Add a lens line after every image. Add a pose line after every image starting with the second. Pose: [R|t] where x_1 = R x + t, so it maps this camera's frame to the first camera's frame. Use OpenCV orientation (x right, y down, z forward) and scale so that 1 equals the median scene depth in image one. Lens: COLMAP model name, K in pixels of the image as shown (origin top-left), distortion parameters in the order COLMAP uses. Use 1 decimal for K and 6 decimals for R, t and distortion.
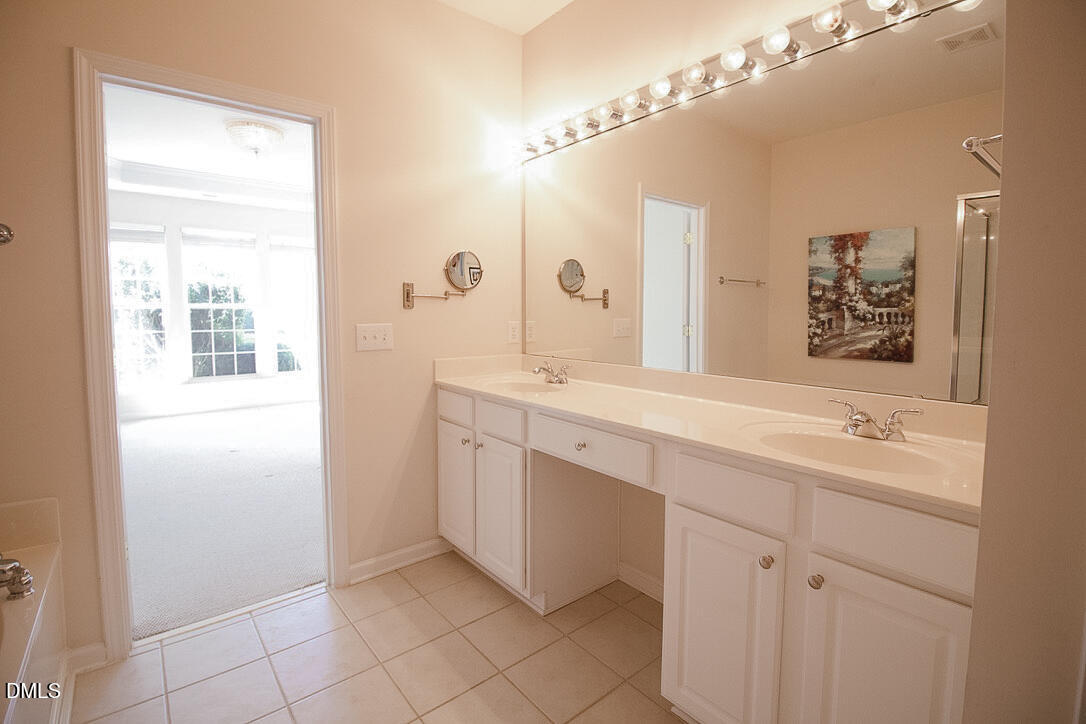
lens RADIAL K [[508.2, 0, 538.5], [0, 508.2, 346.5], [0, 0, 1]] dist [-0.000888, -0.008821]
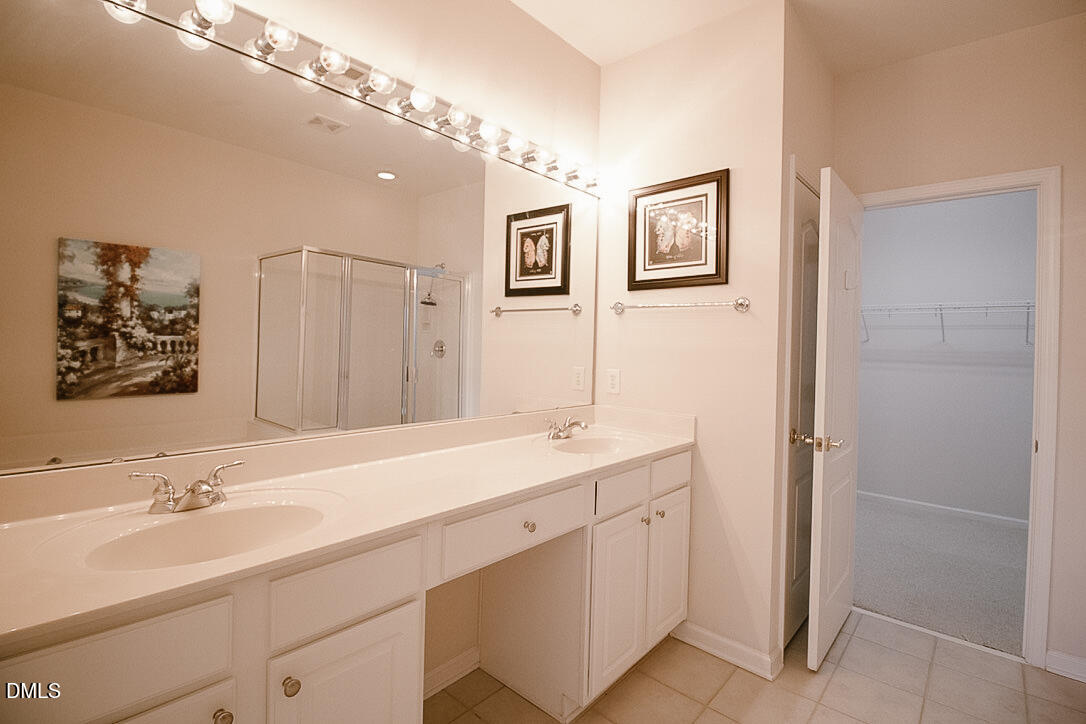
lens RADIAL K [[508.2, 0, 538.5], [0, 508.2, 346.5], [0, 0, 1]] dist [-0.000888, -0.008821]
pose [[-0.156198, -0.014653, 0.987617, -0.306923], [0.047483, 0.998623, 0.022326, -0.043831], [-0.986584, 0.050382, -0.155287, 0.469824]]
